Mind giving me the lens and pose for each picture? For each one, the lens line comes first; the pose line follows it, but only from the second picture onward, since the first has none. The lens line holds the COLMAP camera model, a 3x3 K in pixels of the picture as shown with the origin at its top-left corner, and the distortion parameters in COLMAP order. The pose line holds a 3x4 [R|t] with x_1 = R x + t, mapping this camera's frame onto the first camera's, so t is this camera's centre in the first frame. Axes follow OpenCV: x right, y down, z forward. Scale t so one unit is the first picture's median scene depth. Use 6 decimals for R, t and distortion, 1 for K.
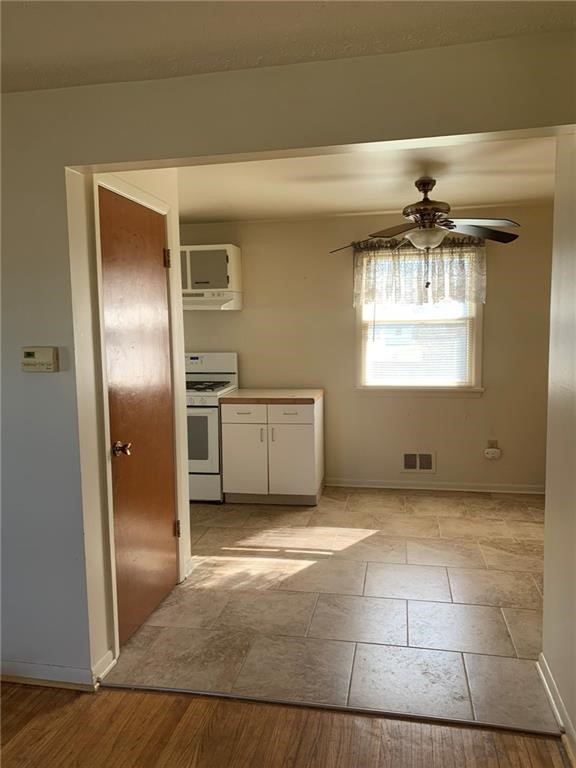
lens RADIAL K [[589.5, 0, 284.6], [0, 589.5, 383.5], [0, 0, 1]] dist [0.023384, -0.005916]
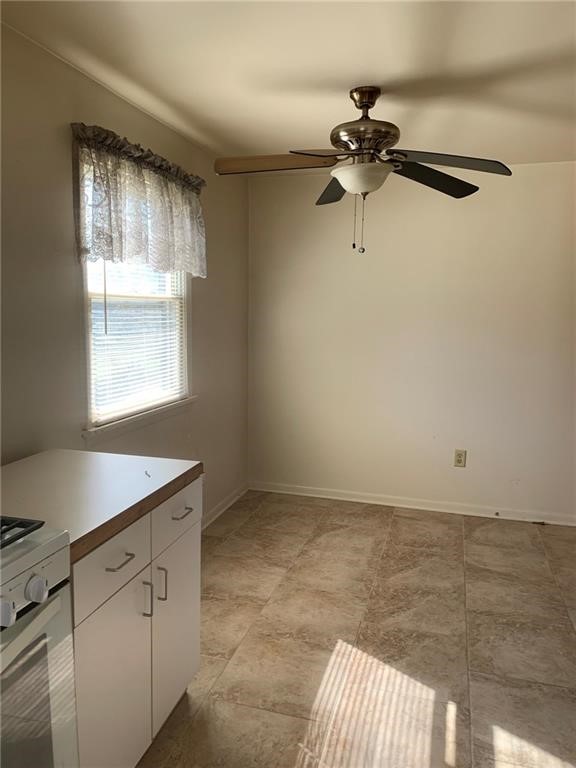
lens RADIAL K [[582.5, 0, 284.9], [0, 582.5, 377.7], [0, 0, 1]] dist [0.015997, -0.002957]
pose [[0.086366, -0.101339, 0.991096, -0.375681], [0.083220, 0.992070, 0.094187, -0.075096], [-0.992782, 0.074345, 0.094115, 0.869797]]
